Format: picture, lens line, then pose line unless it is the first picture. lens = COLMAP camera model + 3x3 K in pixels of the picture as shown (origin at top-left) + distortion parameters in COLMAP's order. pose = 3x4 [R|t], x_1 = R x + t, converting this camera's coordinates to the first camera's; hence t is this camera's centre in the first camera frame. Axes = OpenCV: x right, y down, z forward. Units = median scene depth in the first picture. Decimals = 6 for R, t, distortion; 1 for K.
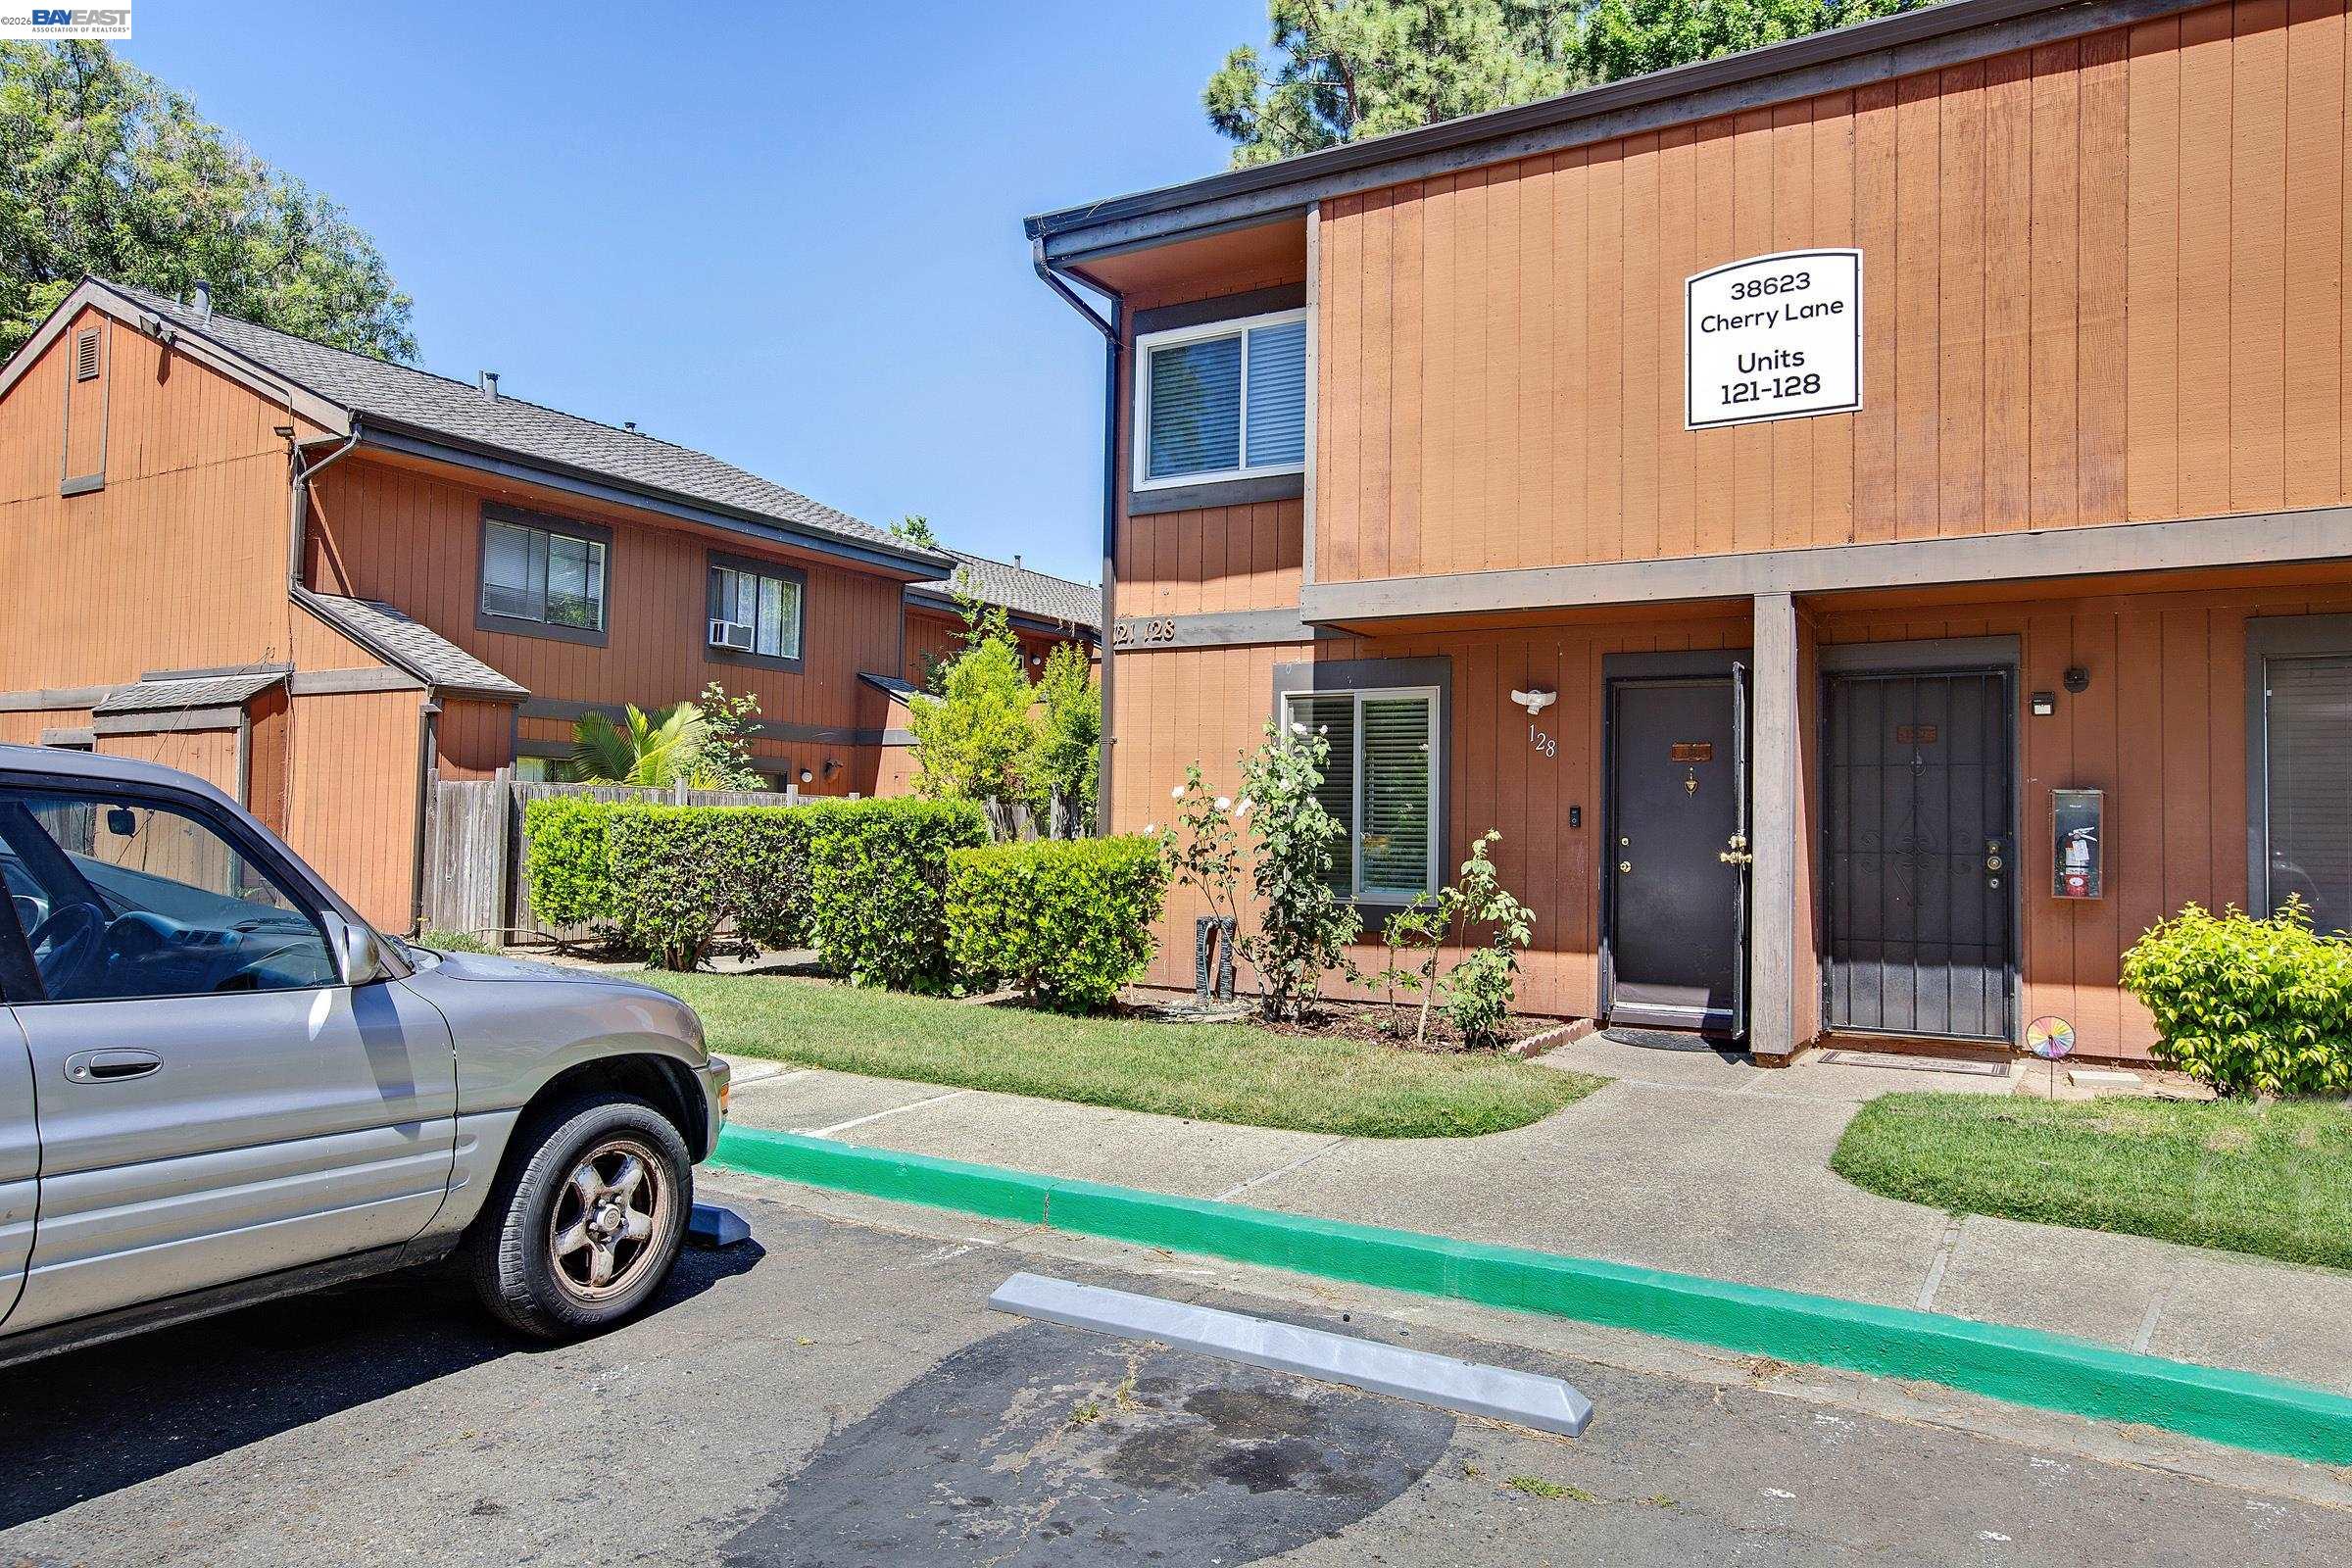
lens RADIAL K [[1573.4, 0, 1157.1], [0, 1573.4, 781.6], [0, 0, 1]] dist [-0.017961, 0.025557]
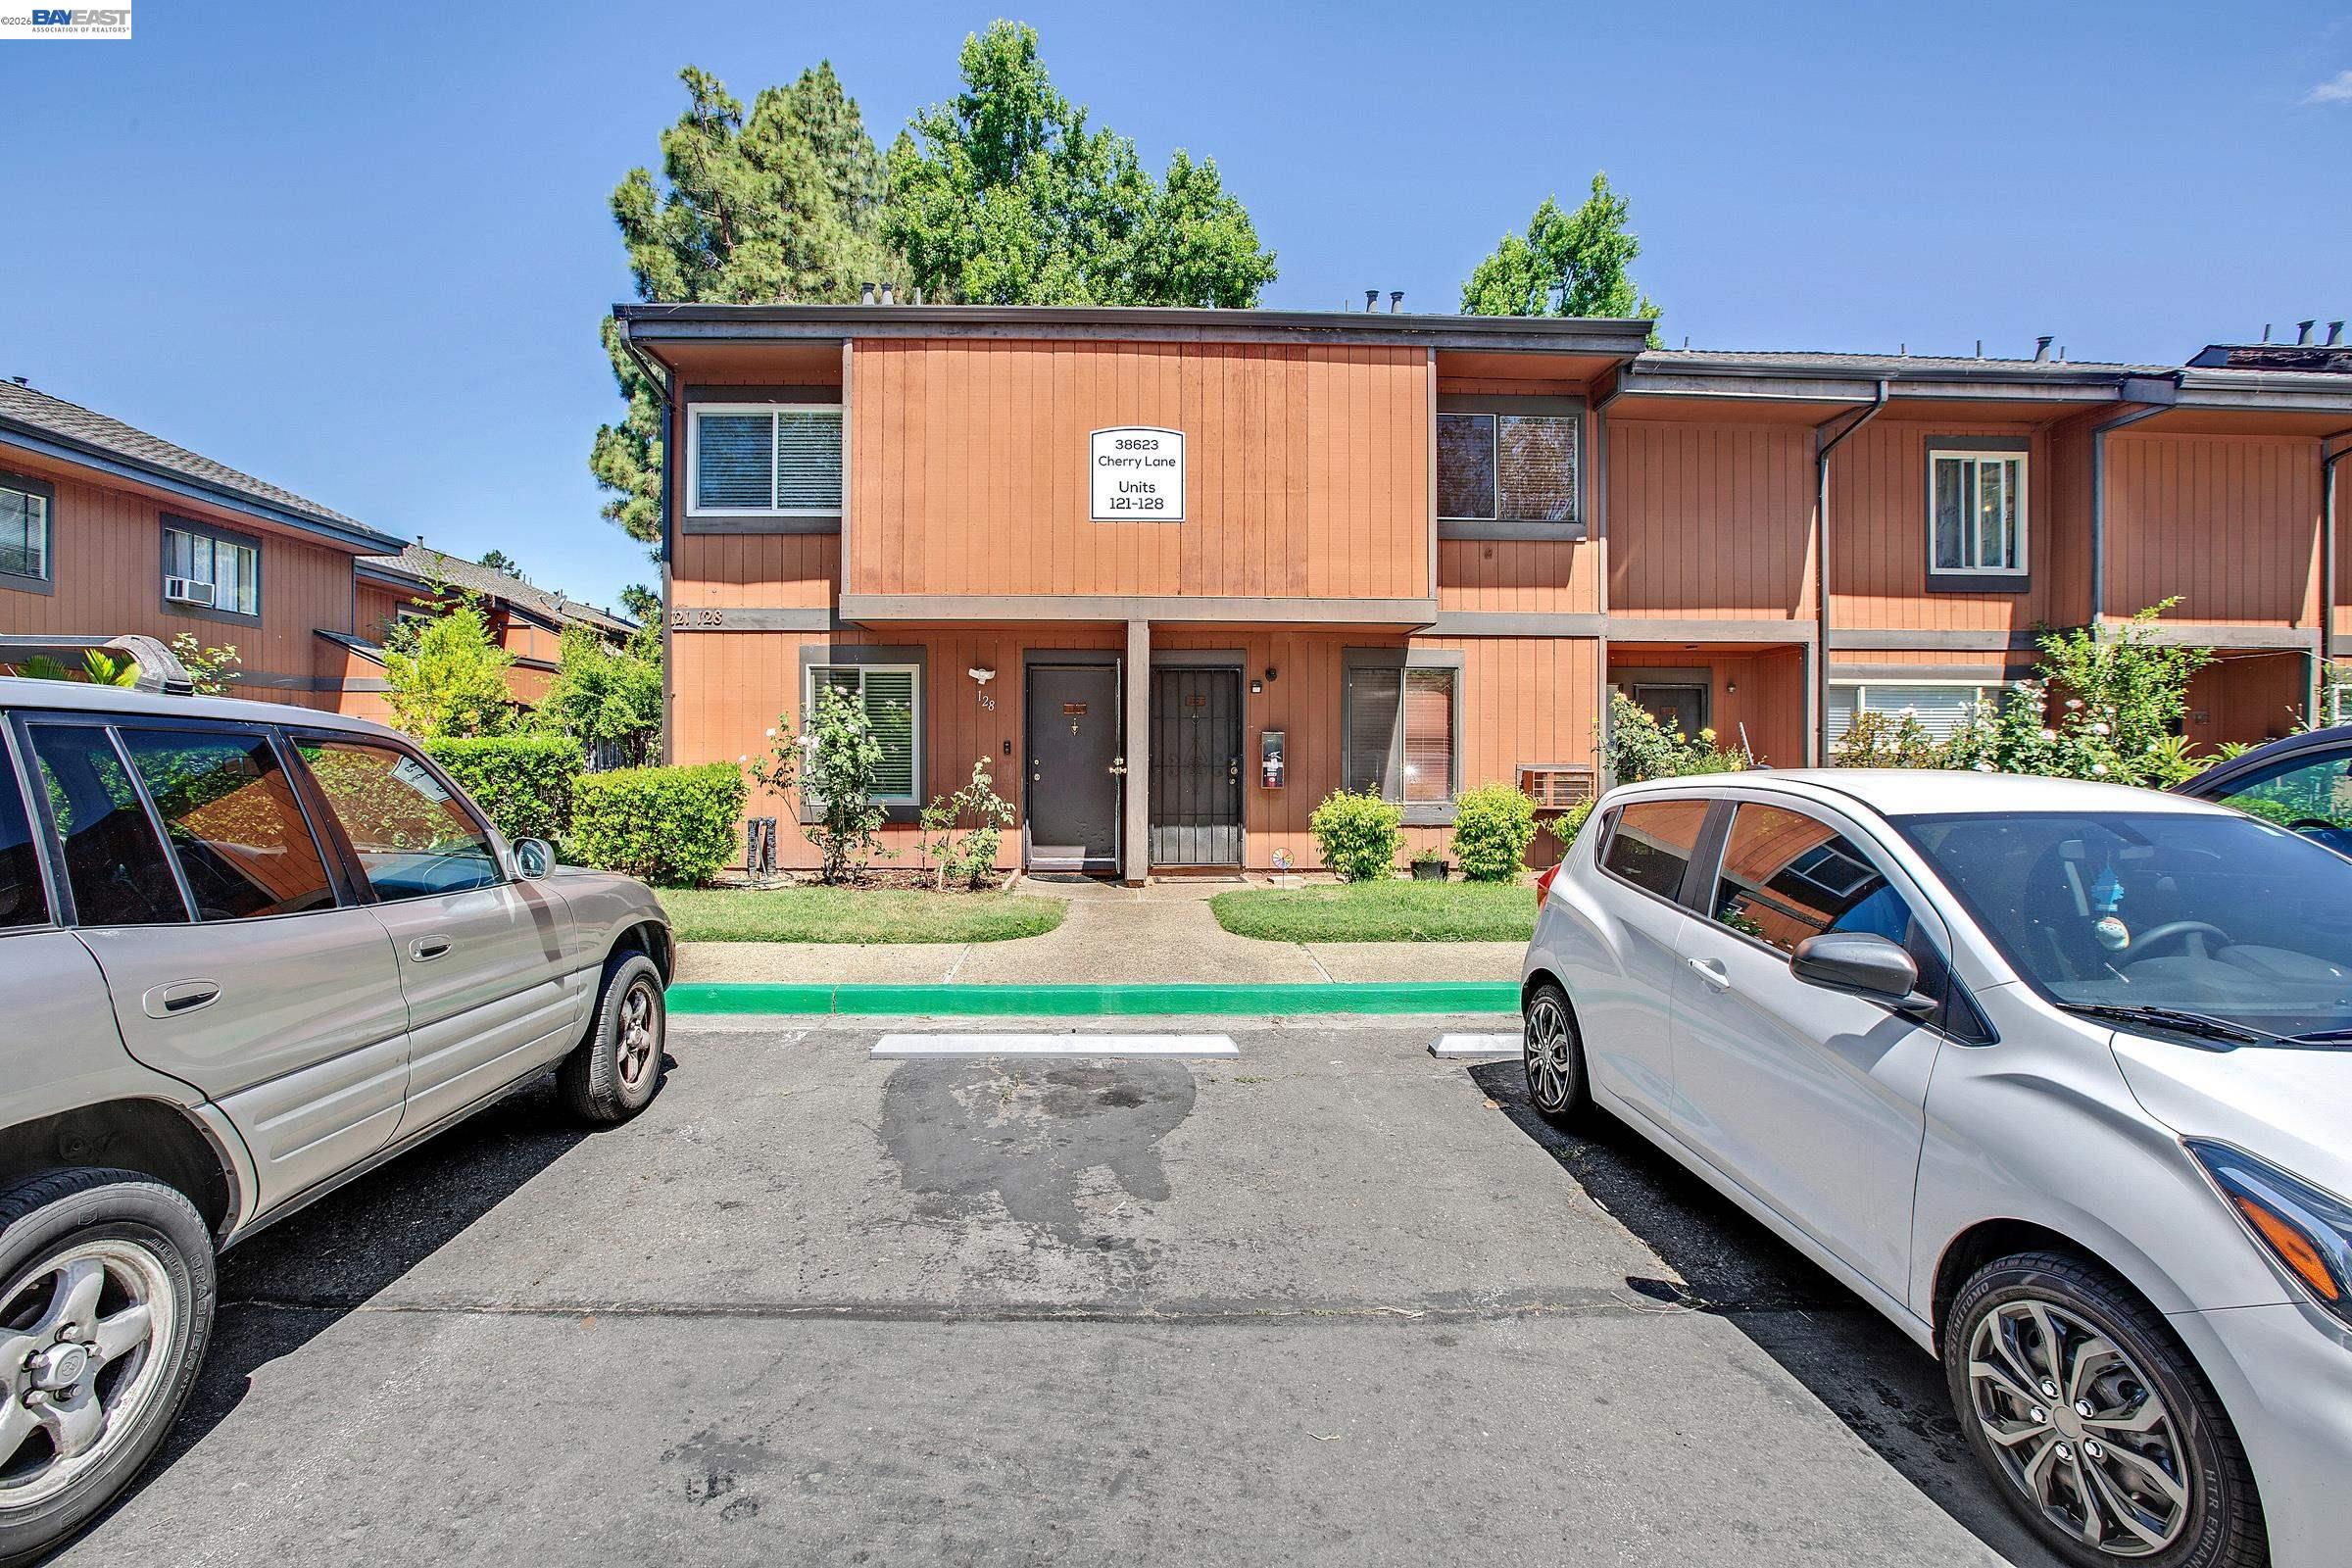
lens RADIAL K [[1069.8, 0, 1159.7], [0, 1069.8, 780.8], [0, 0, 1]] dist [-0.033197, 0.003607]
pose [[0.840429, -0.023986, 0.541390, -0.215241], [-0.006311, 0.998519, 0.054035, -0.004552], [-0.541884, -0.048830, 0.839033, -0.029366]]
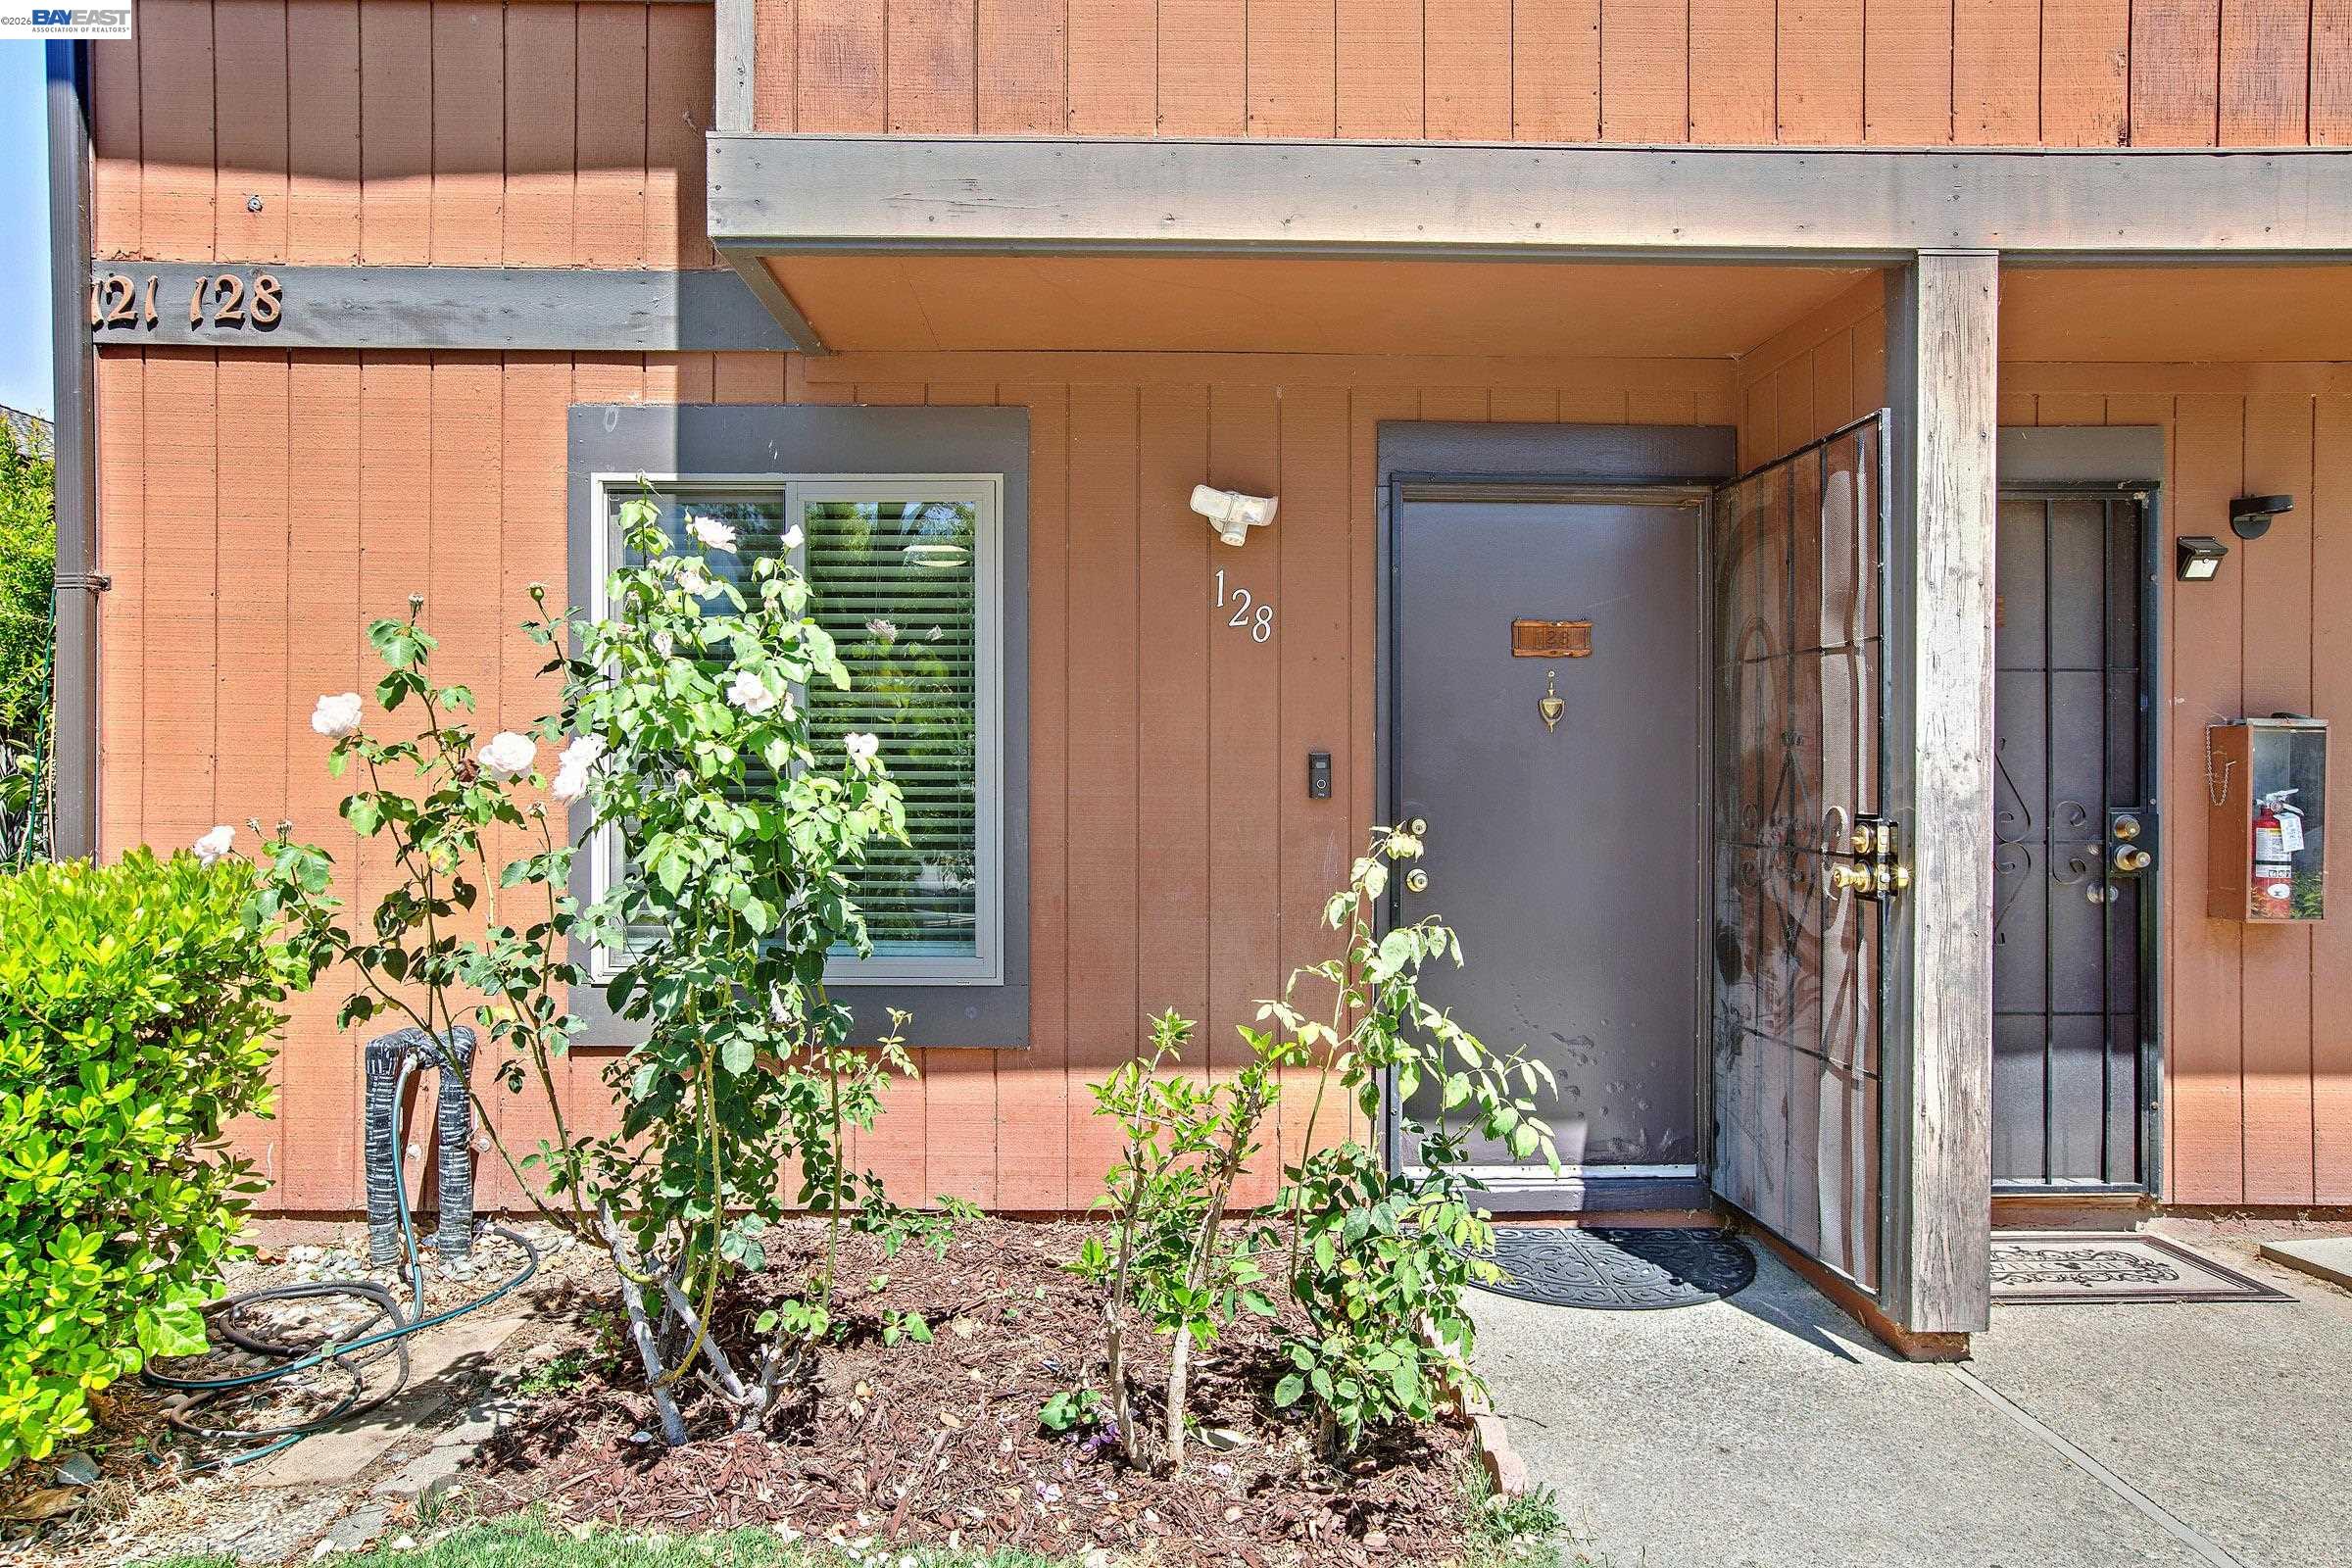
lens RADIAL K [[1507.9, 0, 1188.3], [0, 1507.9, 782.5], [0, 0, 1]] dist [-0.011432, 0.012372]
pose [[0.842803, -0.017546, 0.537936, -0.002738], [-0.006386, 0.999072, 0.042592, 0.006446], [-0.538185, -0.039332, 0.841909, 0.674247]]
